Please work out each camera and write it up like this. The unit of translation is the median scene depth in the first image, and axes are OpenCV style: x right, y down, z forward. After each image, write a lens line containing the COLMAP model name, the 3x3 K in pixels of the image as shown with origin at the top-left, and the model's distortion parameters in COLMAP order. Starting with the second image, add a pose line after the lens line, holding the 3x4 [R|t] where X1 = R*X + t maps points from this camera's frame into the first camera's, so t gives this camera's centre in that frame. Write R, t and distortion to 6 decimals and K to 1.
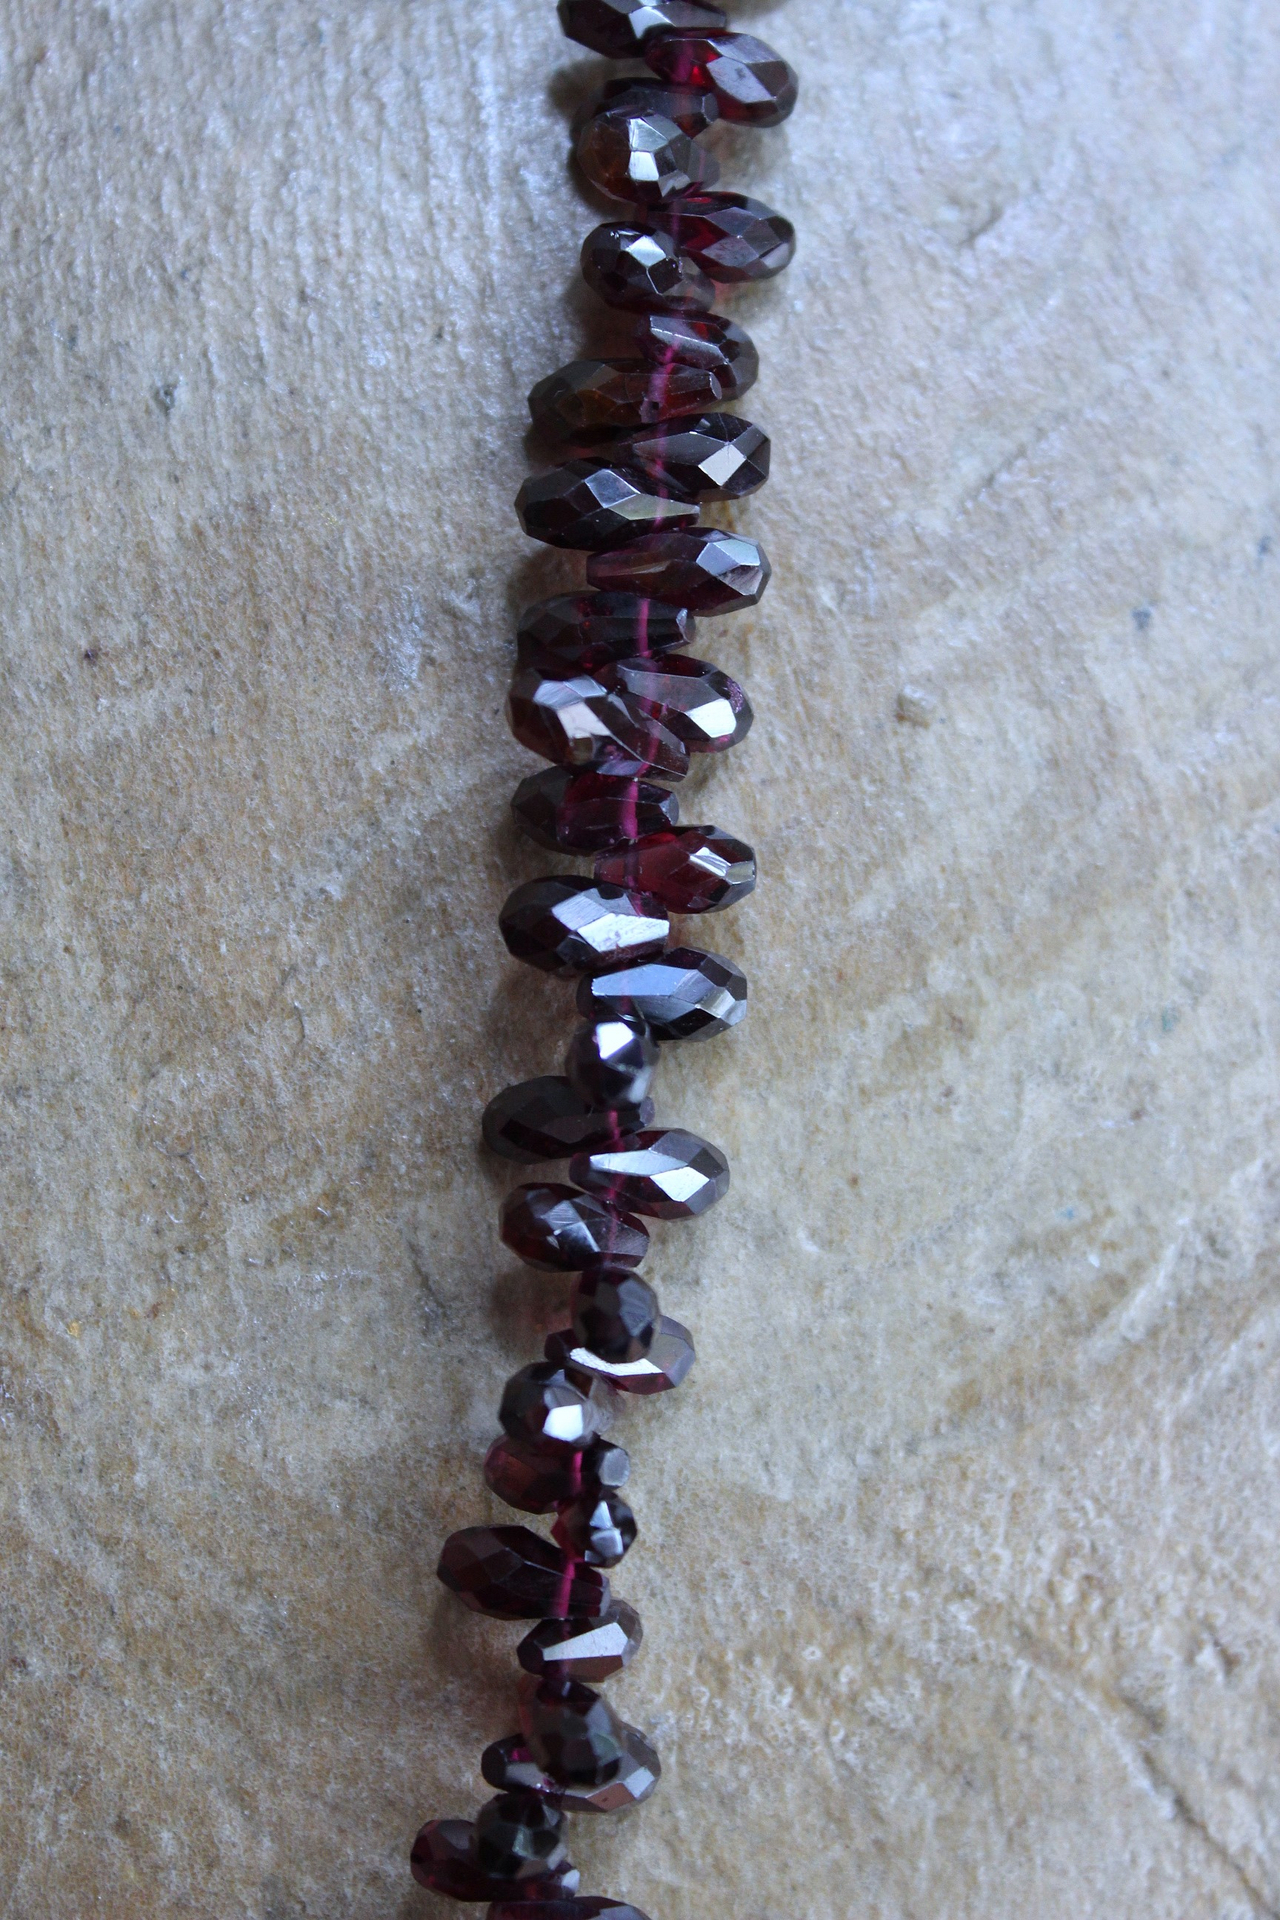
lens RADIAL K [[3912.3, 0, 642.5], [0, 3912.3, 959.6], [0, 0, 1]] dist [0.075302, 0.000000]
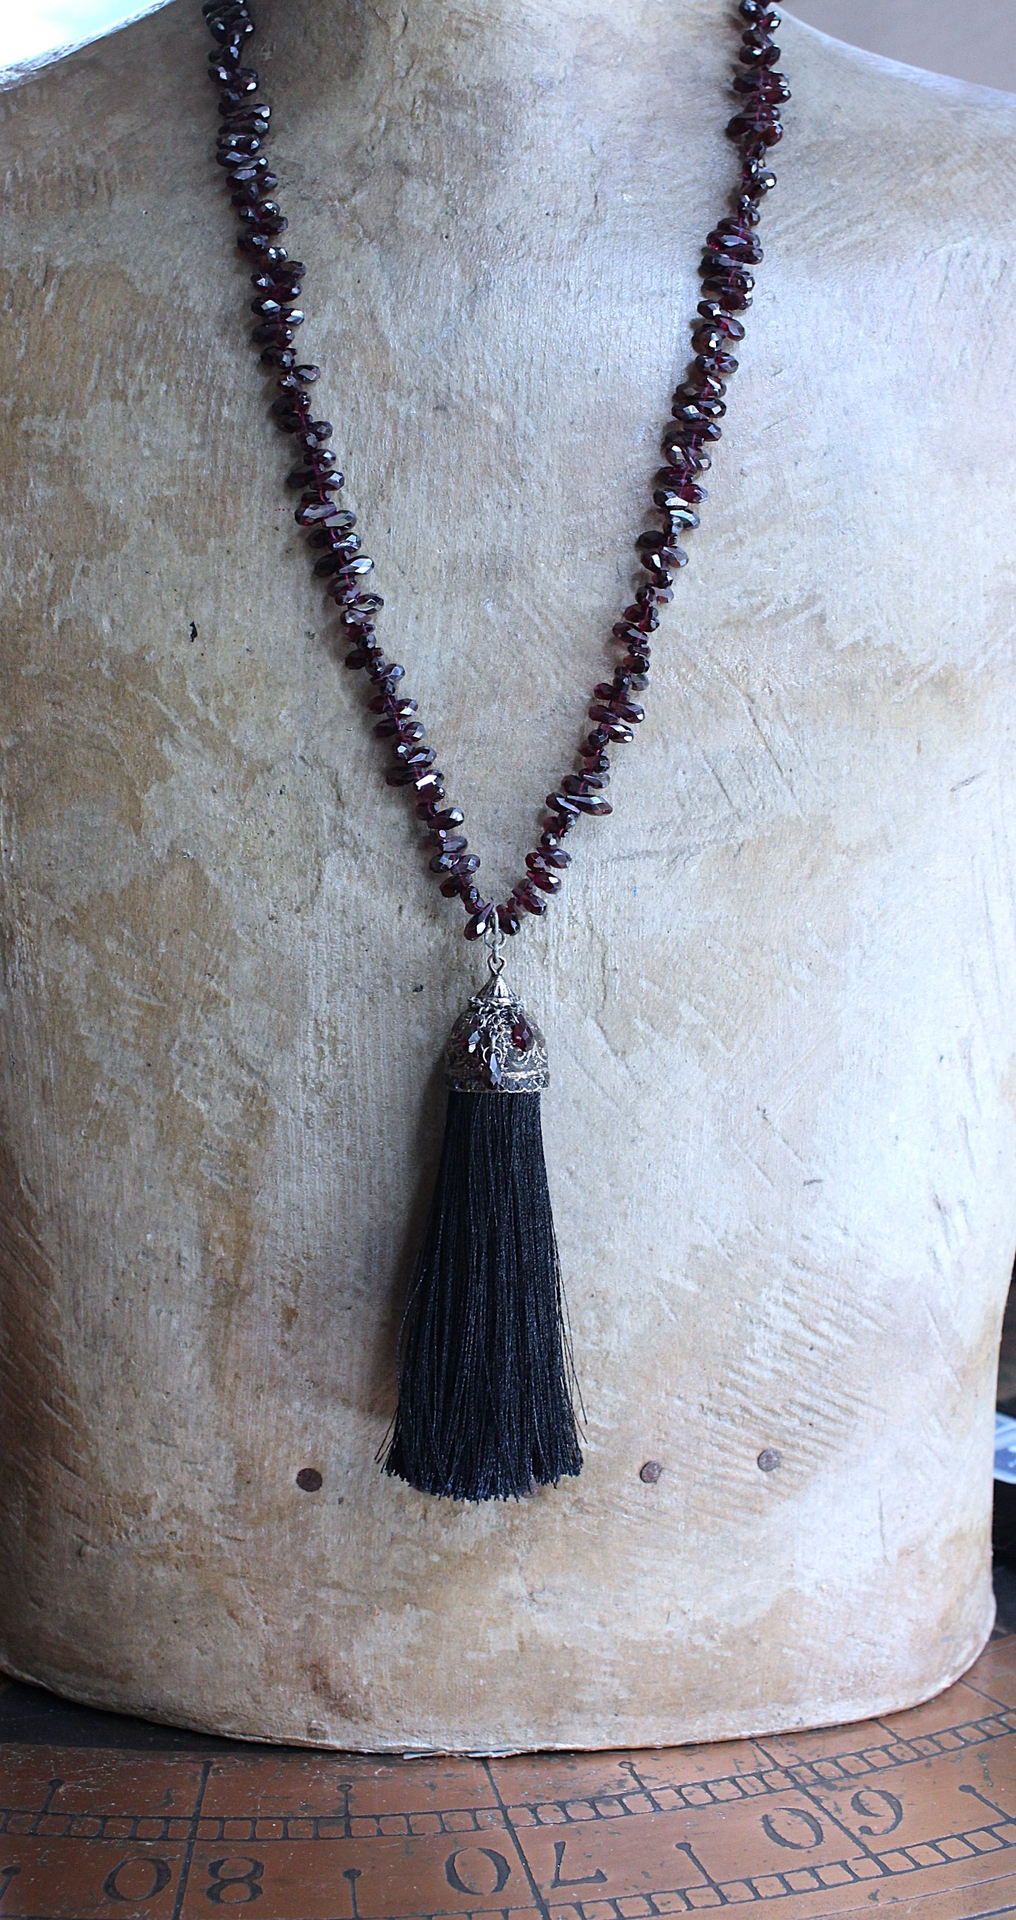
lens RADIAL K [[3156.5, 0, 505.8], [0, 3156.5, 956.8], [0, 0, 1]] dist [0.025498, 0.000000]
pose [[0.976763, 0.192413, 0.094402, -0.443055], [-0.191983, 0.981303, -0.013705, 0.596303], [-0.095274, -0.004737, 0.995440, -2.651357]]
